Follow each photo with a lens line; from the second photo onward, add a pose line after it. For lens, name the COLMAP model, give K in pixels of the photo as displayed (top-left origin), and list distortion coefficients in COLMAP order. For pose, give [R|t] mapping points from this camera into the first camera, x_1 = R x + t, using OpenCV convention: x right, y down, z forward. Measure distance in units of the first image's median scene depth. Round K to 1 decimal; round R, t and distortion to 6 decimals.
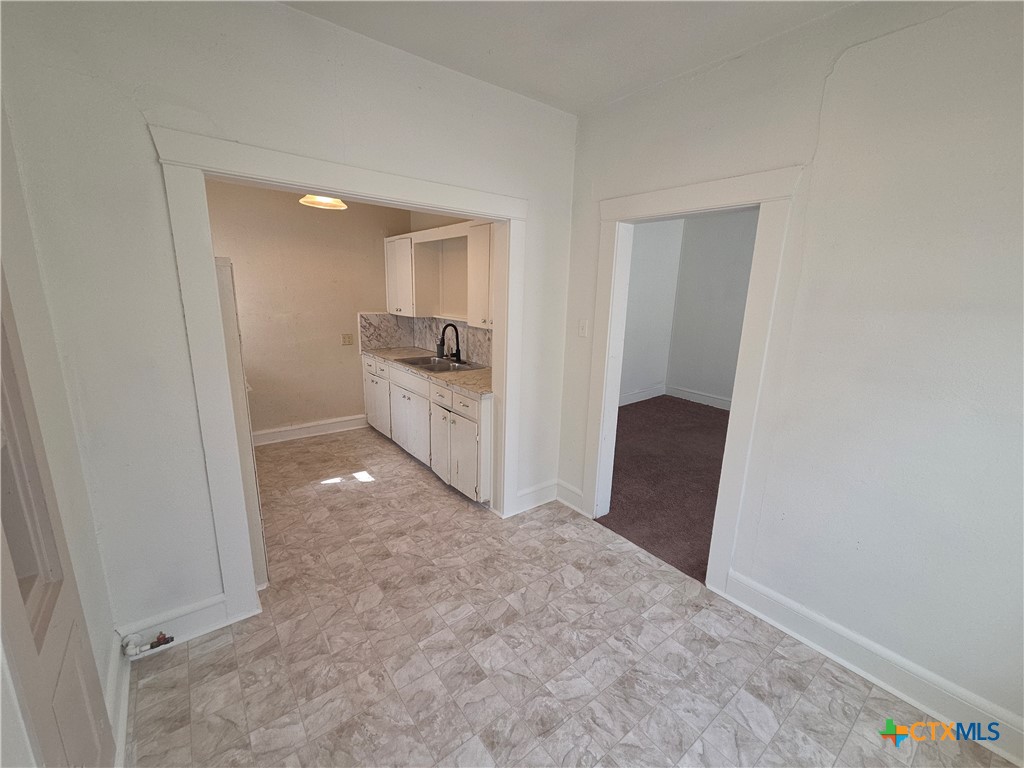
lens RADIAL K [[419.4, 0, 513.1], [0, 419.4, 383.5], [0, 0, 1]] dist [0.001302, 0.000433]
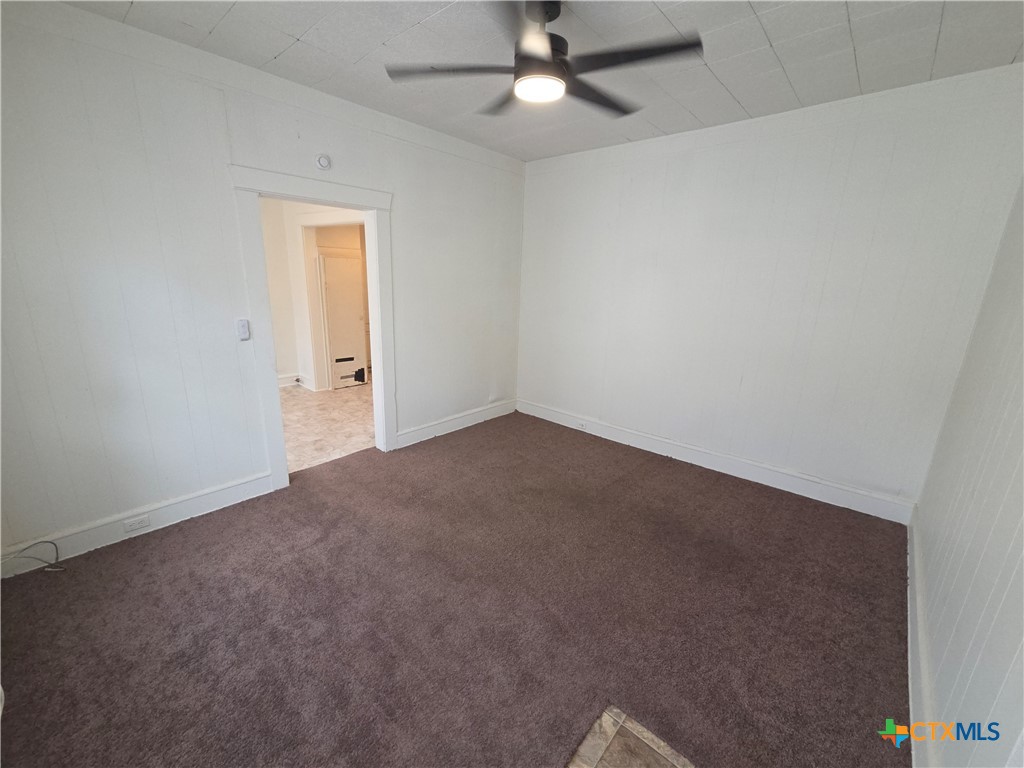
lens RADIAL K [[419.4, 0, 508.5], [0, 419.4, 385.9], [0, 0, 1]] dist [0.001302, 0.000433]
pose [[0.181402, 0.235319, -0.954839, 2.206500], [-0.250231, 0.950035, 0.186595, -0.290744], [0.951040, 0.205082, 0.231222, 1.616342]]
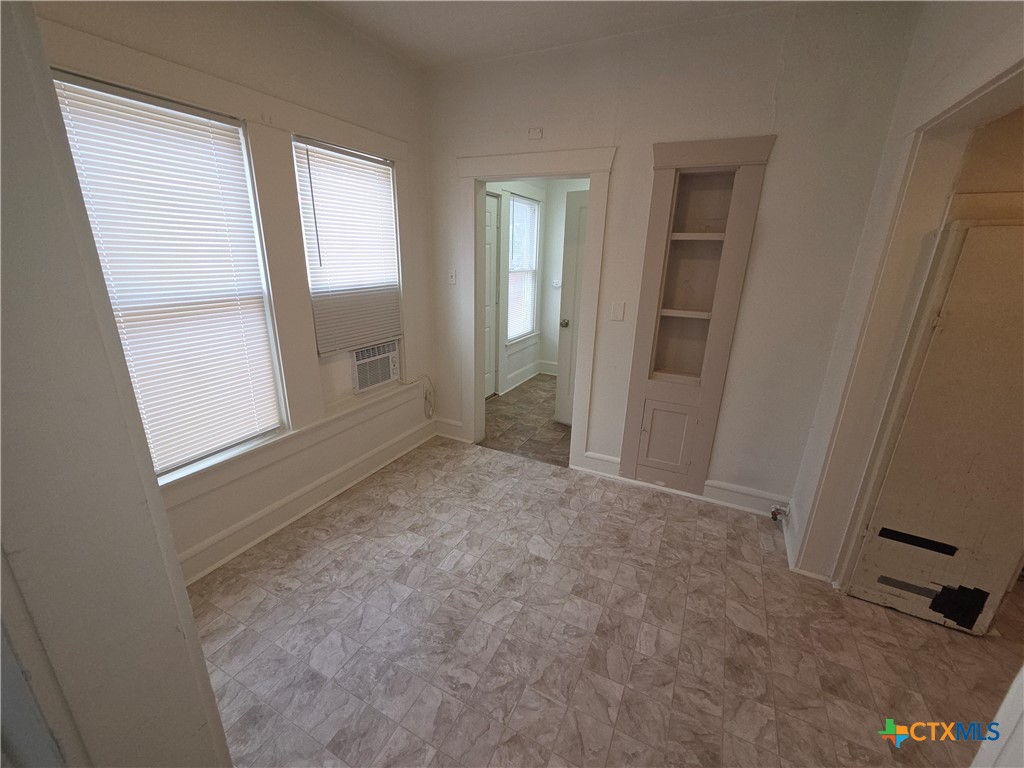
lens RADIAL K [[419.4, 0, 507.0], [0, 419.4, 384.8], [0, 0, 1]] dist [0.001302, 0.000433]
pose [[-0.907734, 0.083871, -0.411077, 0.461891], [-0.137316, 0.866455, 0.480000, -0.281183], [0.396438, 0.492160, -0.774994, 1.377163]]
